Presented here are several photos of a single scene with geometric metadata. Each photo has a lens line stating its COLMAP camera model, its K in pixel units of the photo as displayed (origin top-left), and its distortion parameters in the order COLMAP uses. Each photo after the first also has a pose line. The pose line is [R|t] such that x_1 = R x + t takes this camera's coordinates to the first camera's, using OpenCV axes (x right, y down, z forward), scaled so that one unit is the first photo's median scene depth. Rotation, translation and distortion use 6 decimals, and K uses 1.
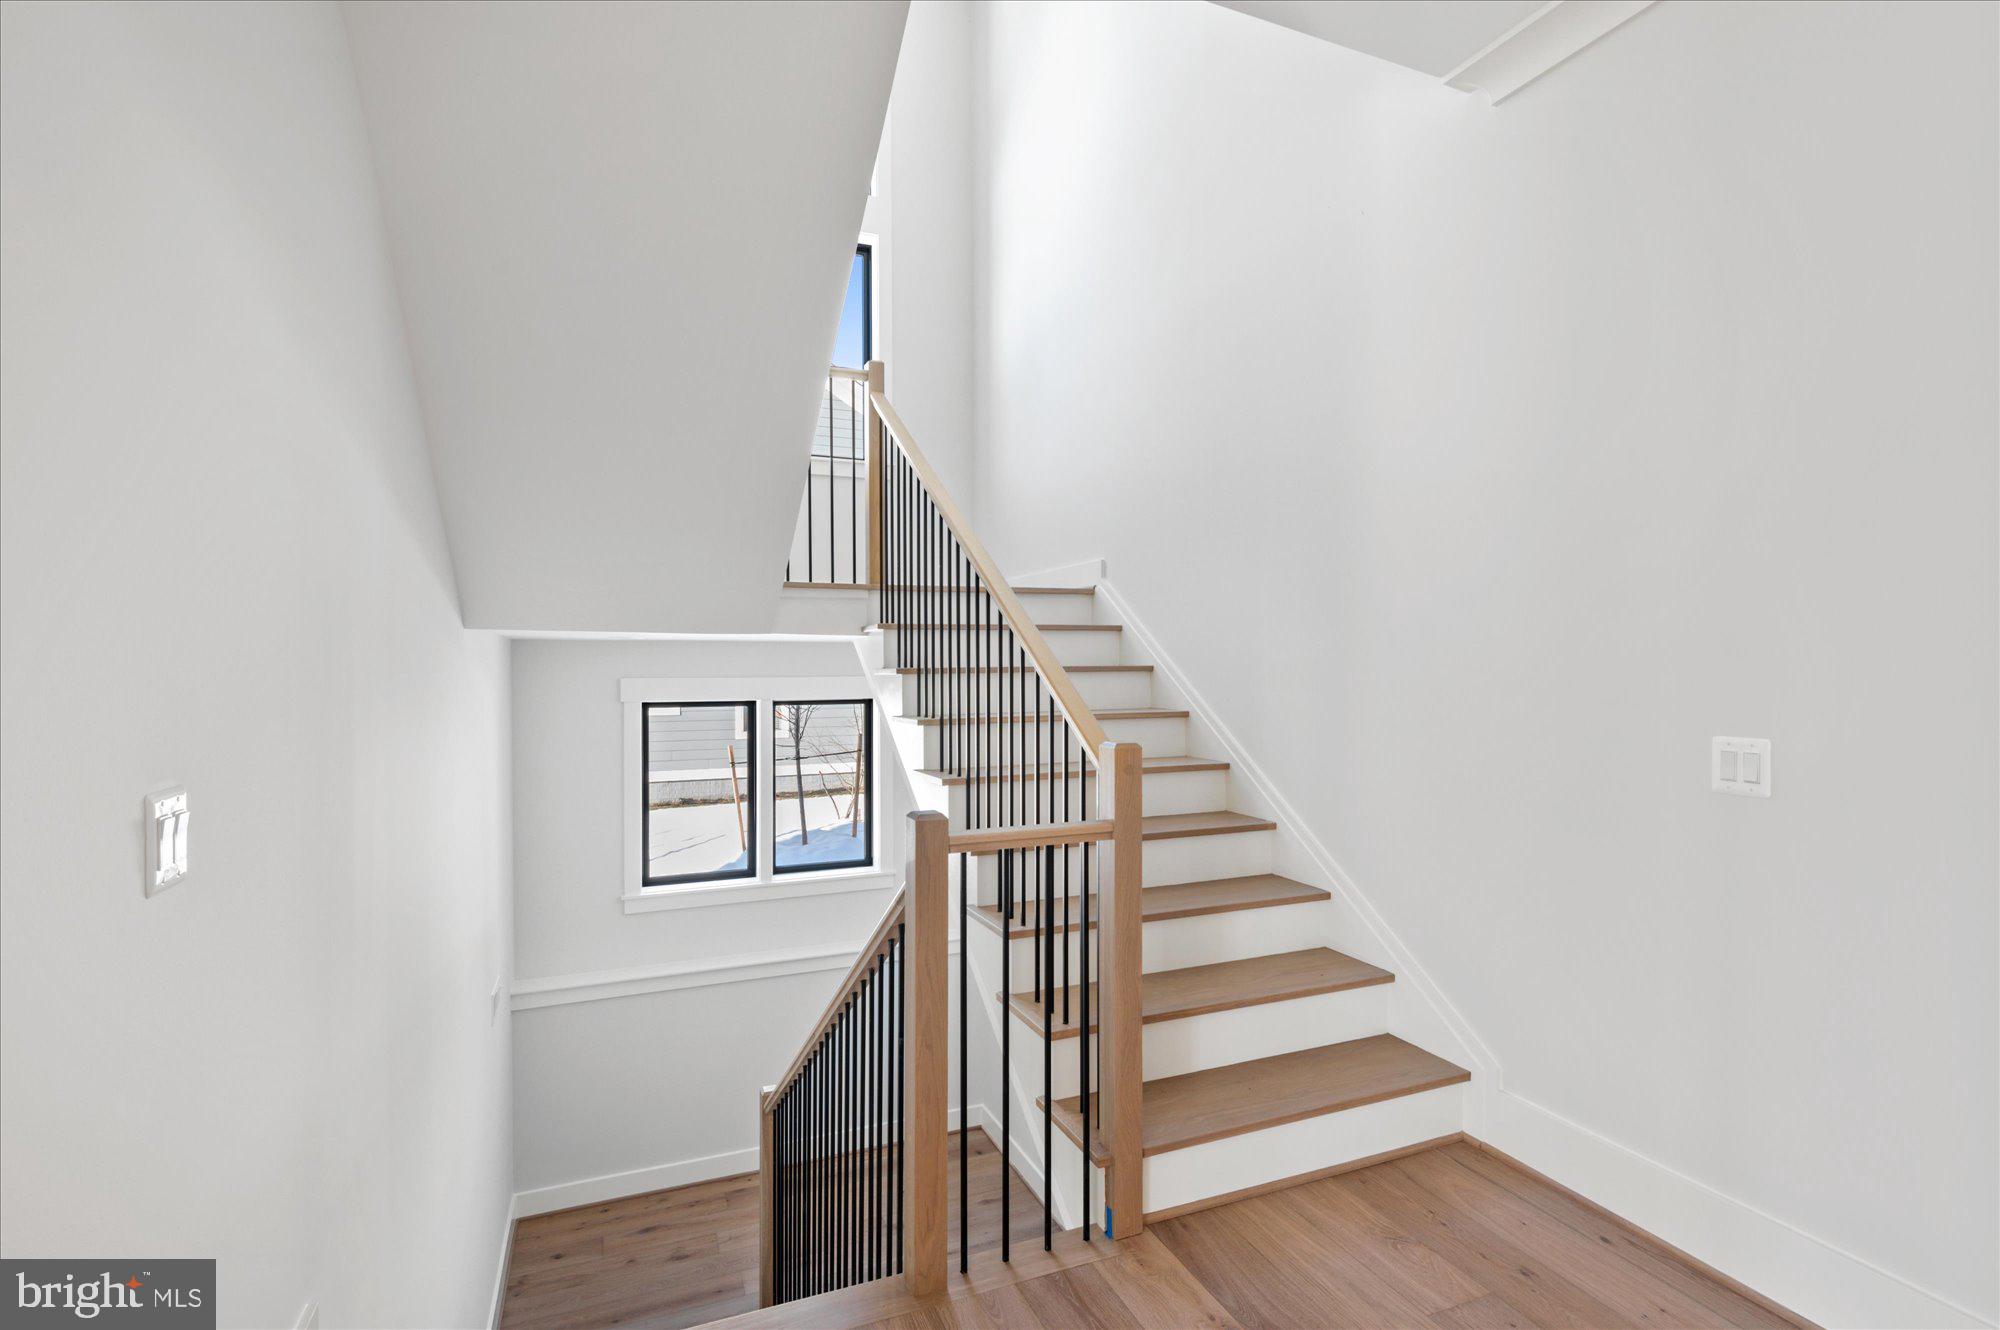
lens RADIAL K [[895.9, 0, 1000.0], [0, 895.9, 665.0], [0, 0, 1]] dist [0.002027, -0.000979]
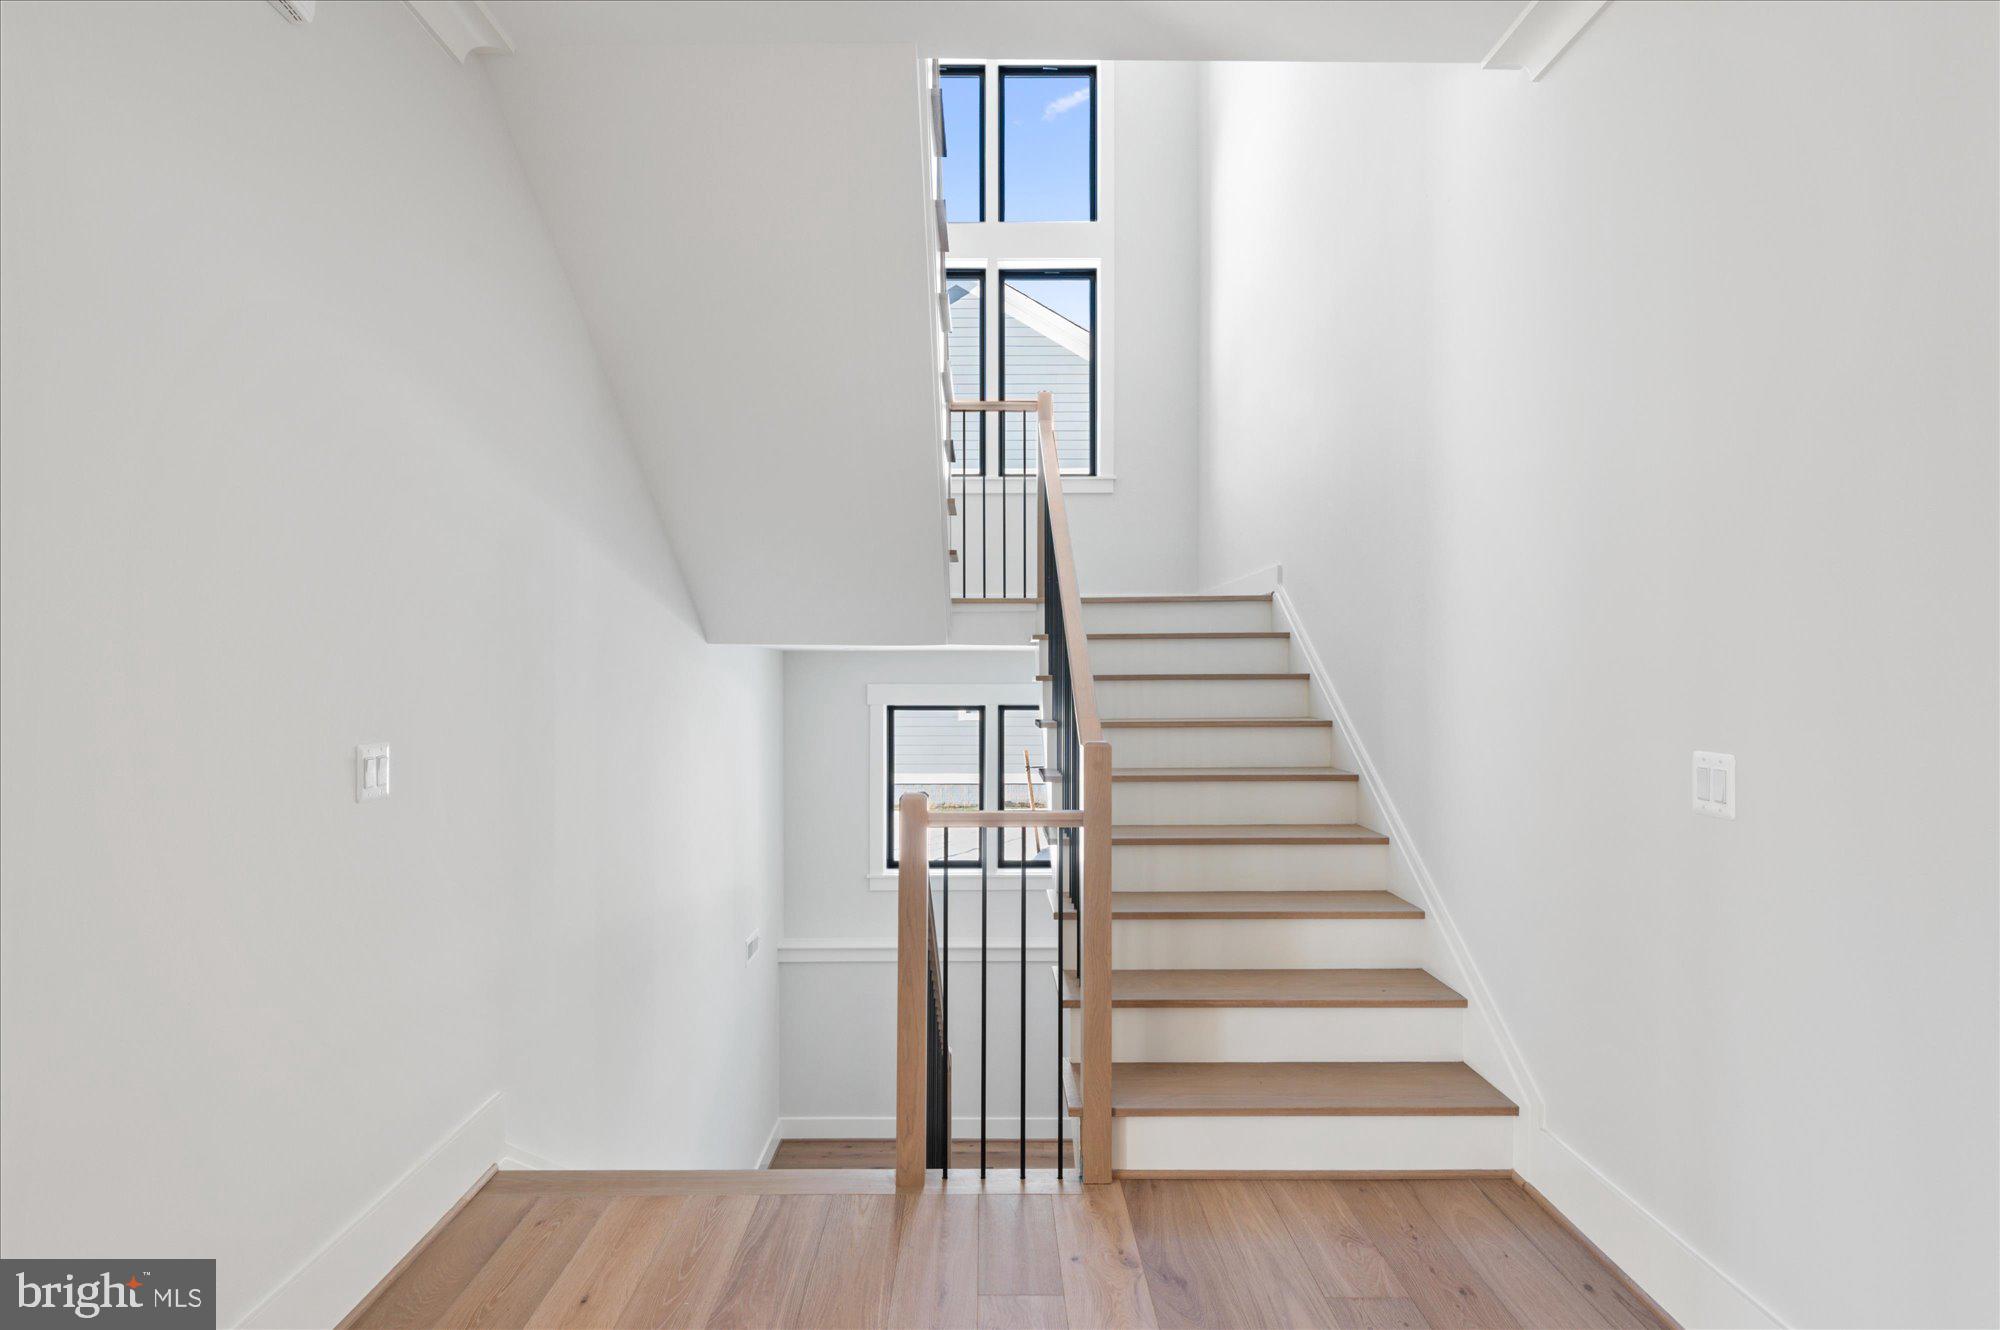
lens RADIAL K [[925.1, 0, 1000.0], [0, 925.1, 665.0], [0, 0, 1]] dist [0.008827, -0.006273]
pose [[0.933983, -0.001419, -0.357314, 0.333189], [-0.001732, 0.999962, -0.008499, 0.000696], [0.357313, 0.008557, 0.933946, -0.096121]]
